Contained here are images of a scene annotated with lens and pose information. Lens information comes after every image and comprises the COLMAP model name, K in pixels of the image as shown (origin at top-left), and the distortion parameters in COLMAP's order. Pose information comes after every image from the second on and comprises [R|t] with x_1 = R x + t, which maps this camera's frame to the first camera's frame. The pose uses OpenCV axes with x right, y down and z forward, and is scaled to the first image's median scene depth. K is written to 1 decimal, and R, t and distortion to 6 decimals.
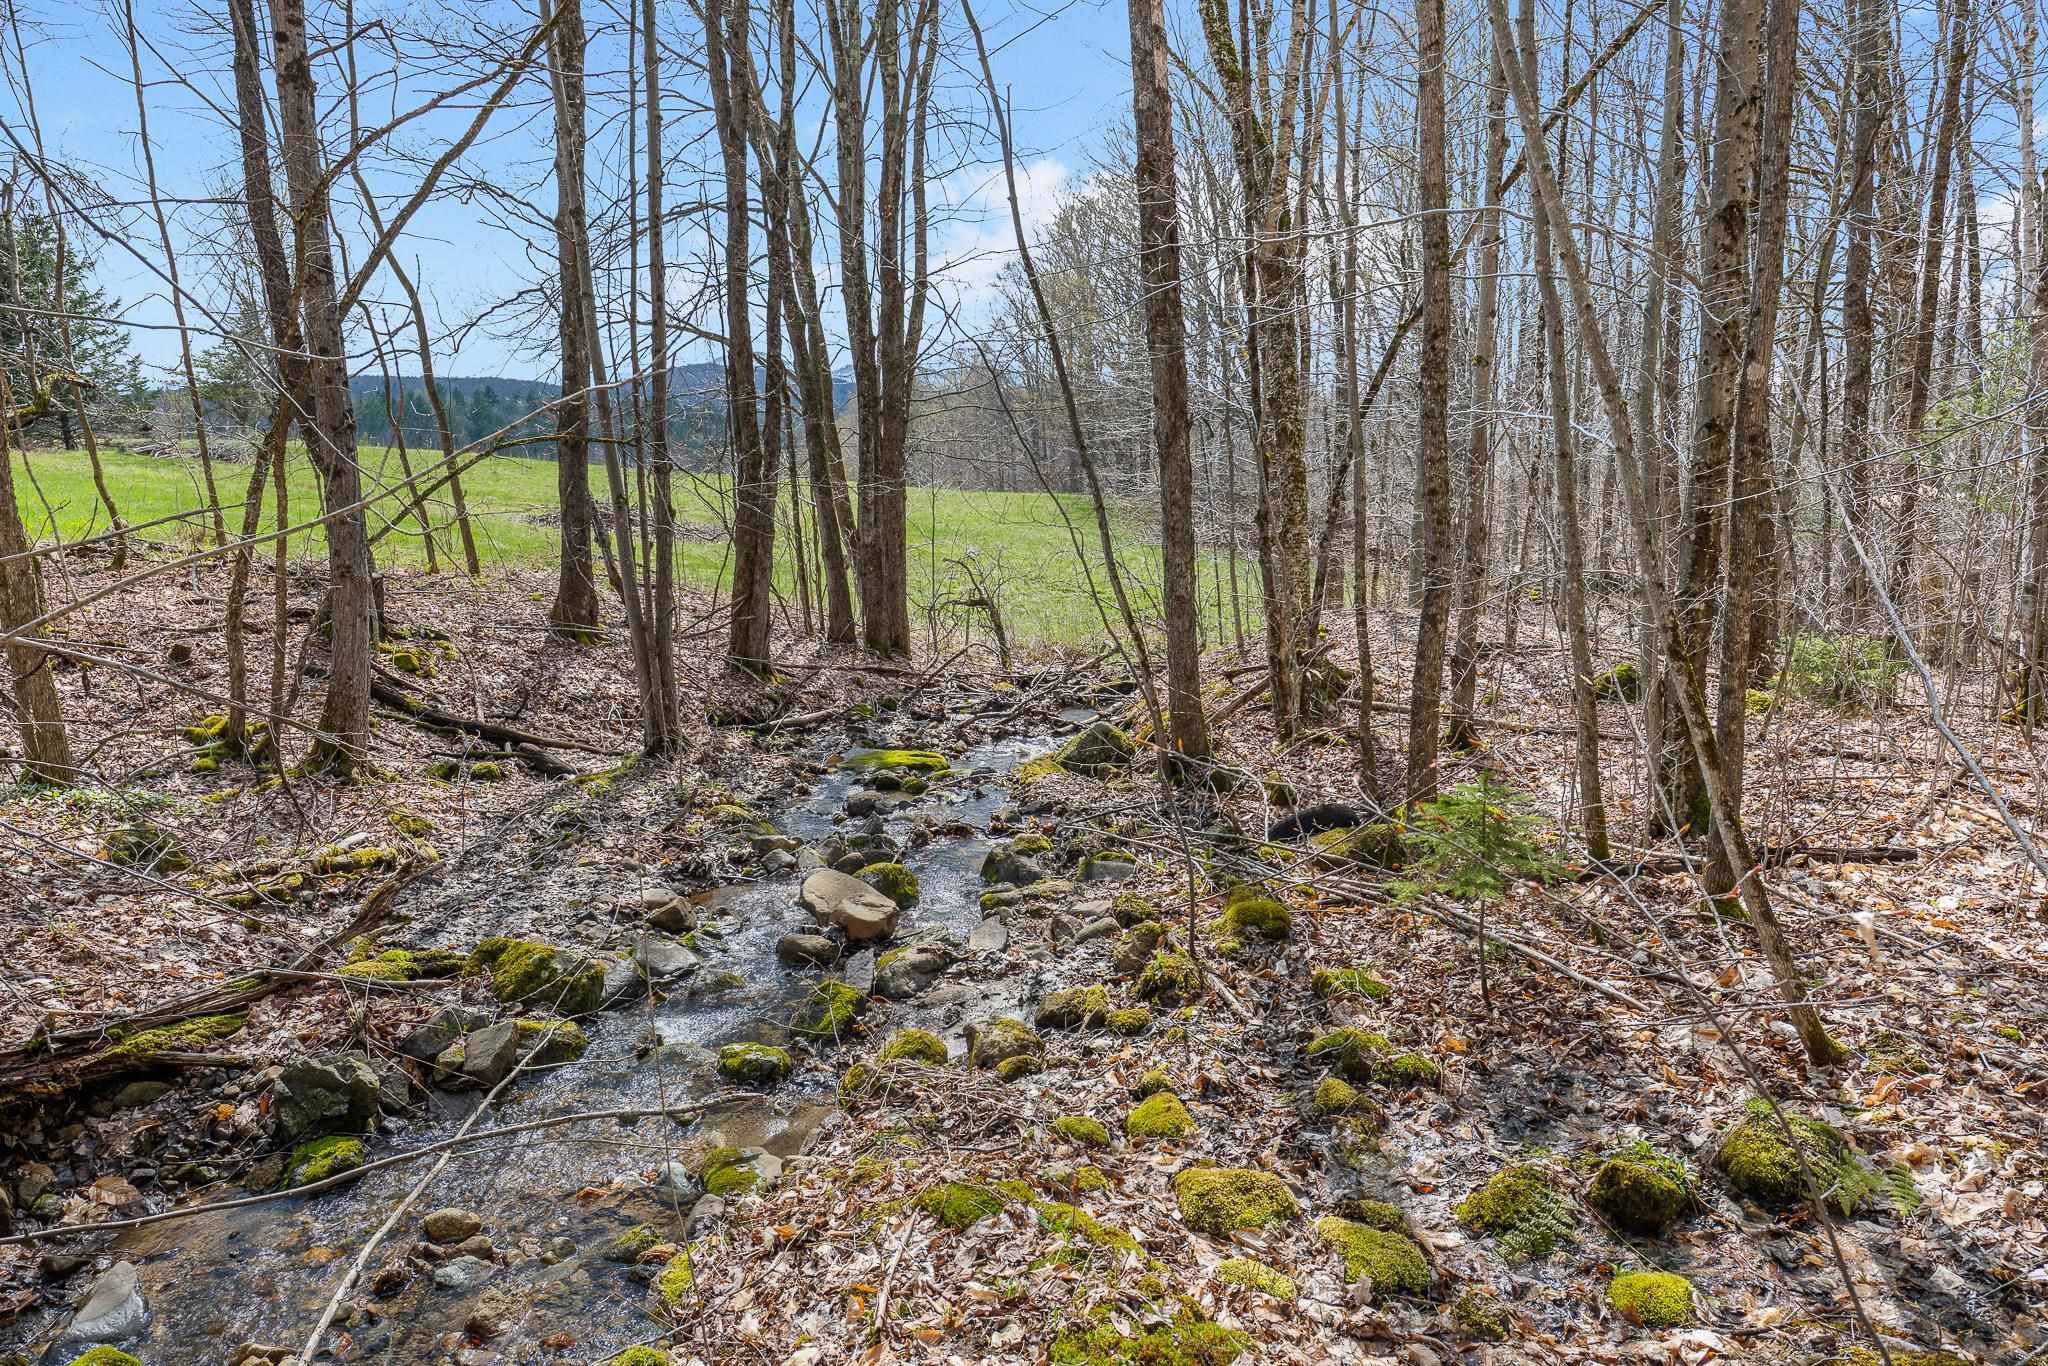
lens RADIAL K [[1381.3, 0, 1025.3], [0, 1381.3, 675.6], [0, 0, 1]] dist [-0.001517, -0.001897]
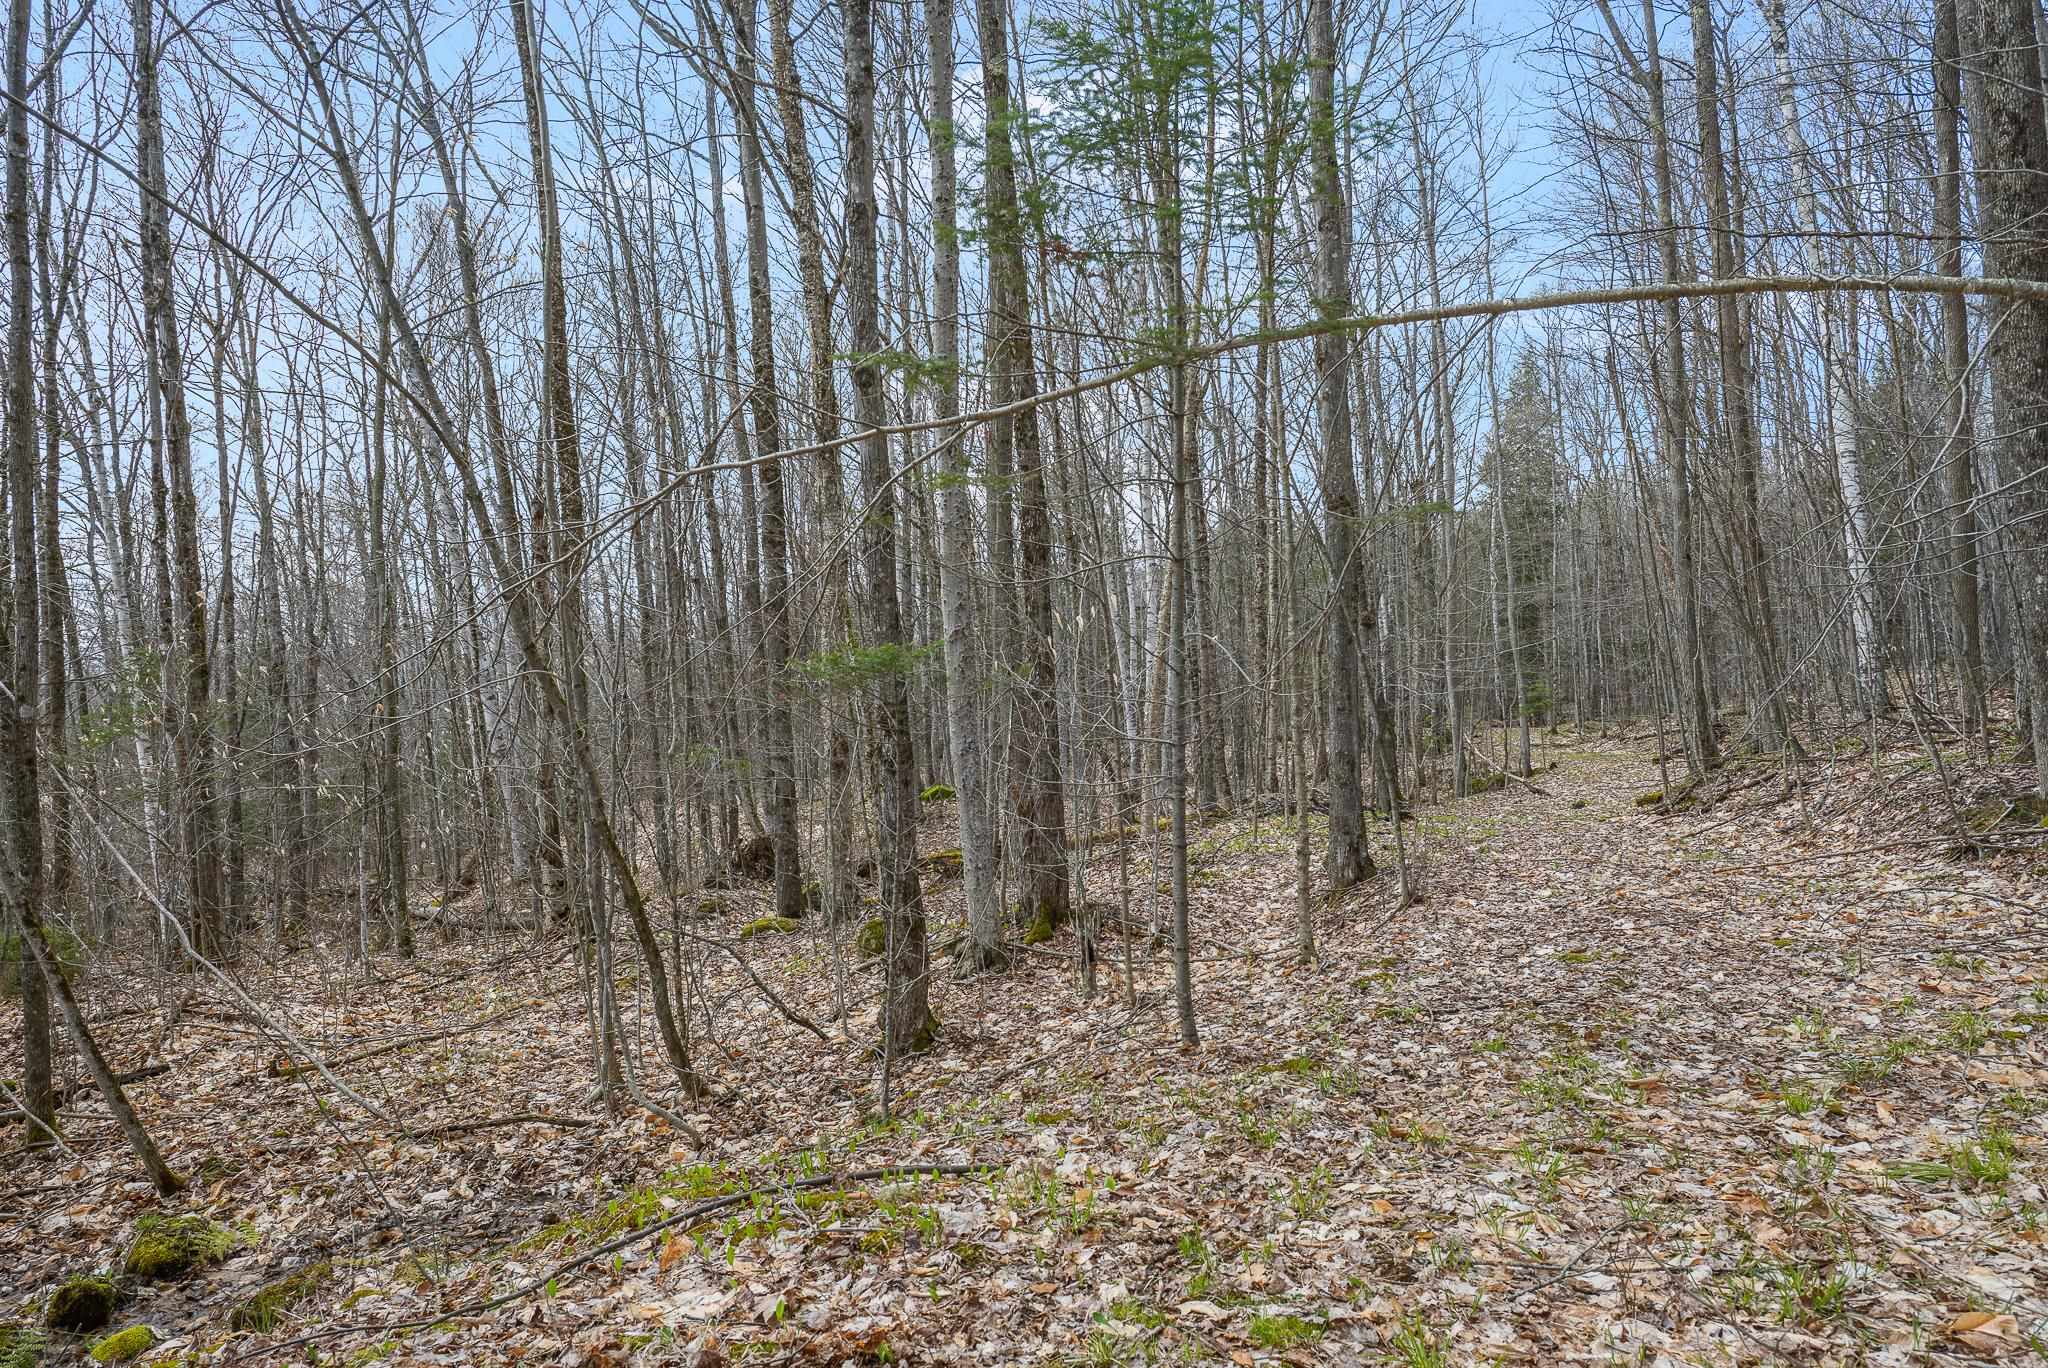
lens RADIAL K [[1381.3, 0, 1025.3], [0, 1381.3, 676.6], [0, 0, 1]] dist [-0.001517, -0.001897]
pose [[0.351277, 0.005400, 0.936256, -0.300598], [0.193062, 0.978075, -0.078077, 0.028099], [-0.916150, 0.208182, 0.342533, -0.270913]]
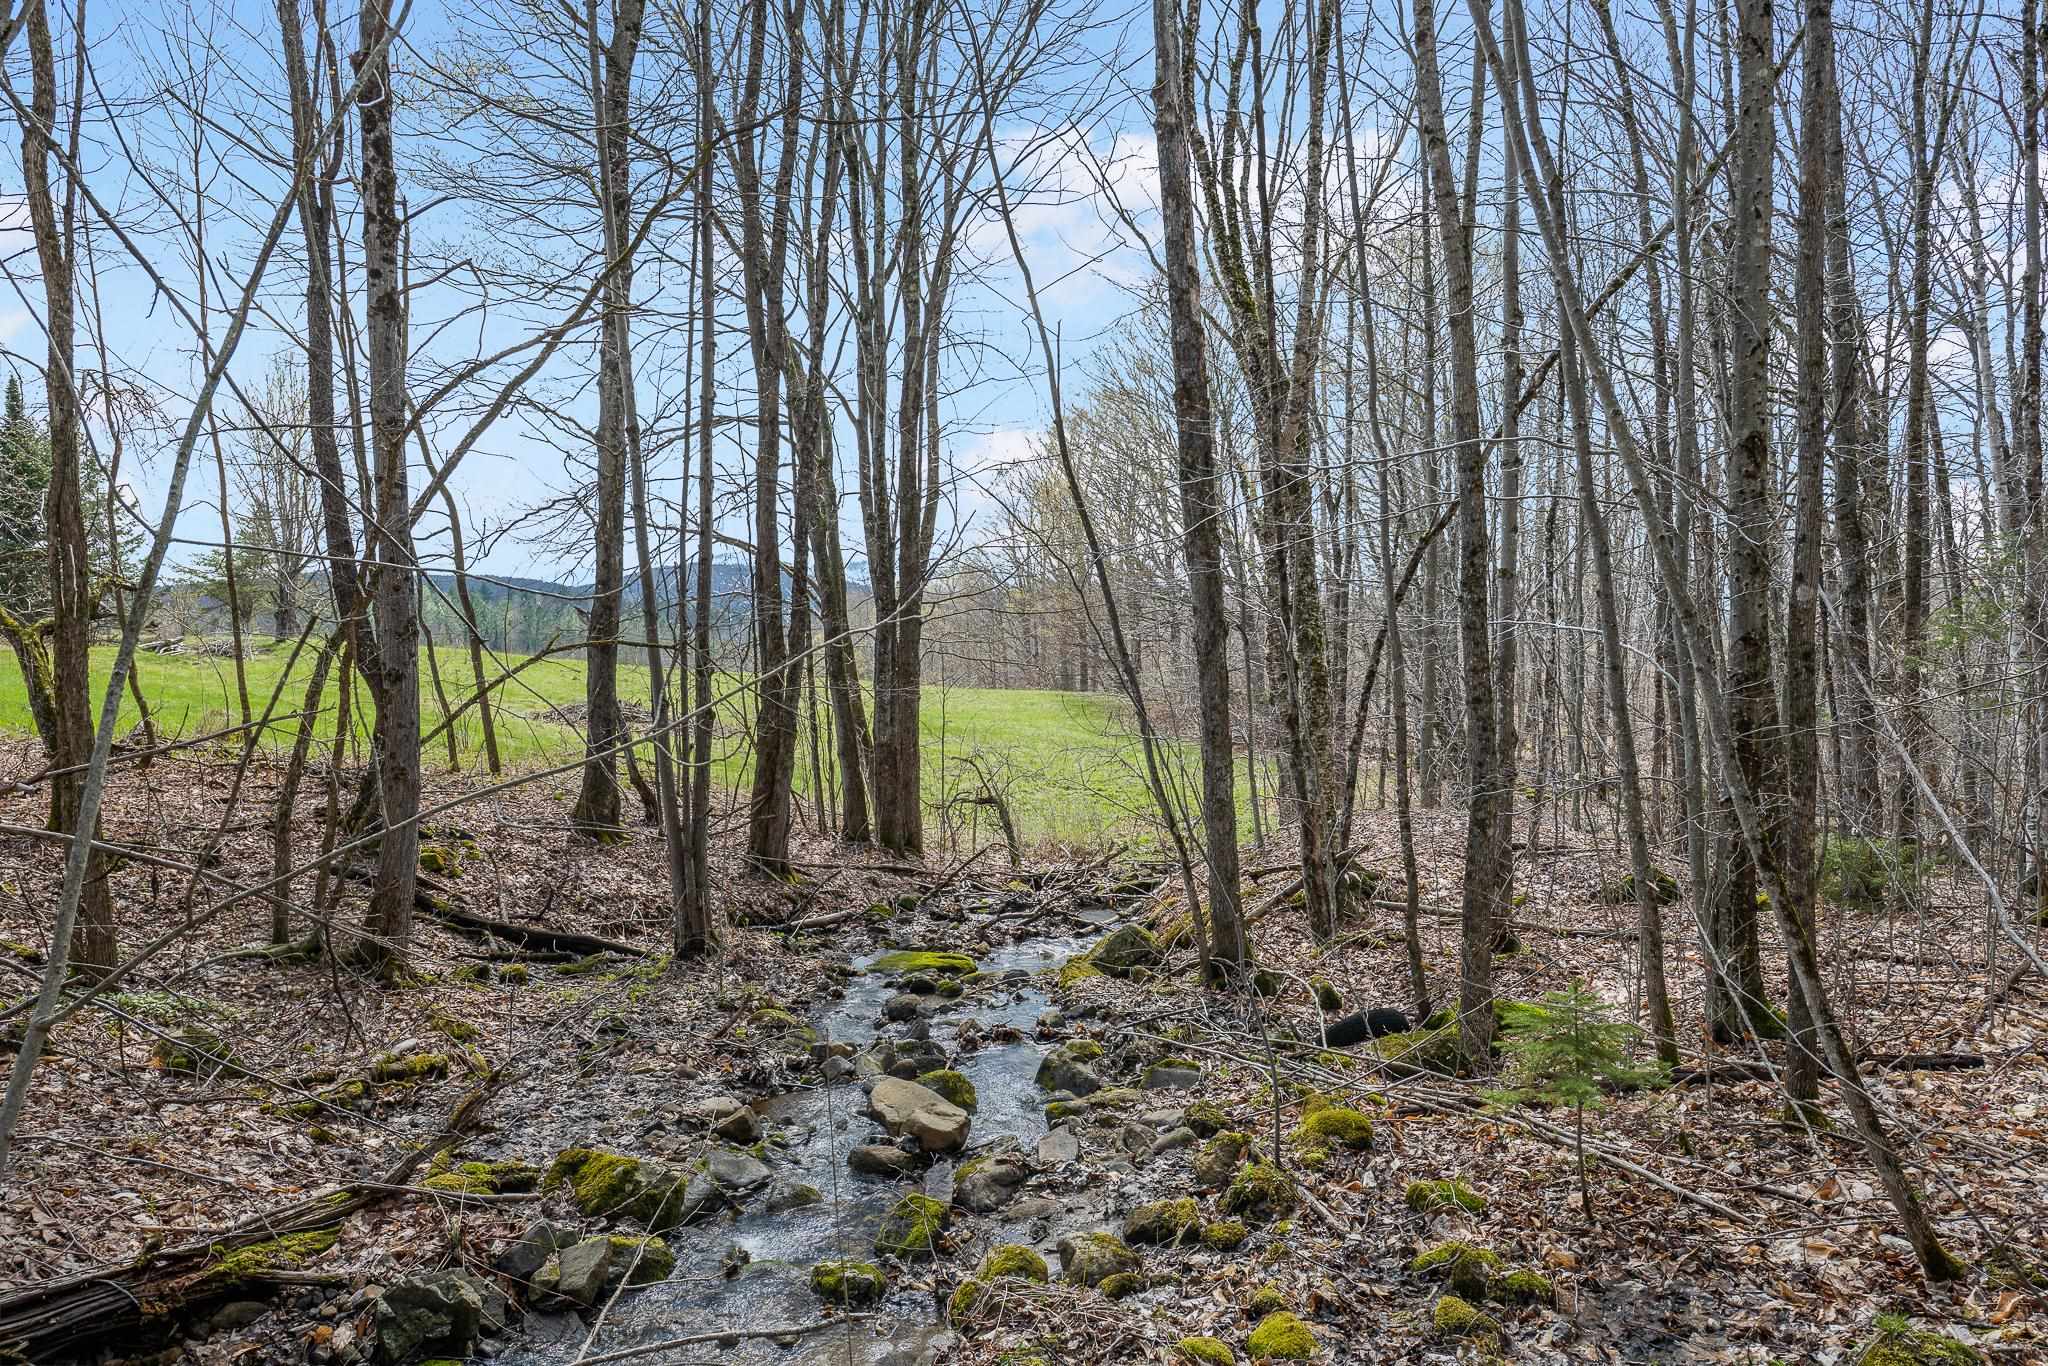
lens RADIAL K [[1381.3, 0, 1025.3], [0, 1381.3, 675.6], [0, 0, 1]] dist [-0.001517, -0.001897]
pose [[0.999956, 0.002183, 0.009121, -0.062846], [-0.000877, 0.990038, -0.140796, -0.006306], [-0.009338, 0.140782, 0.989997, -0.027535]]
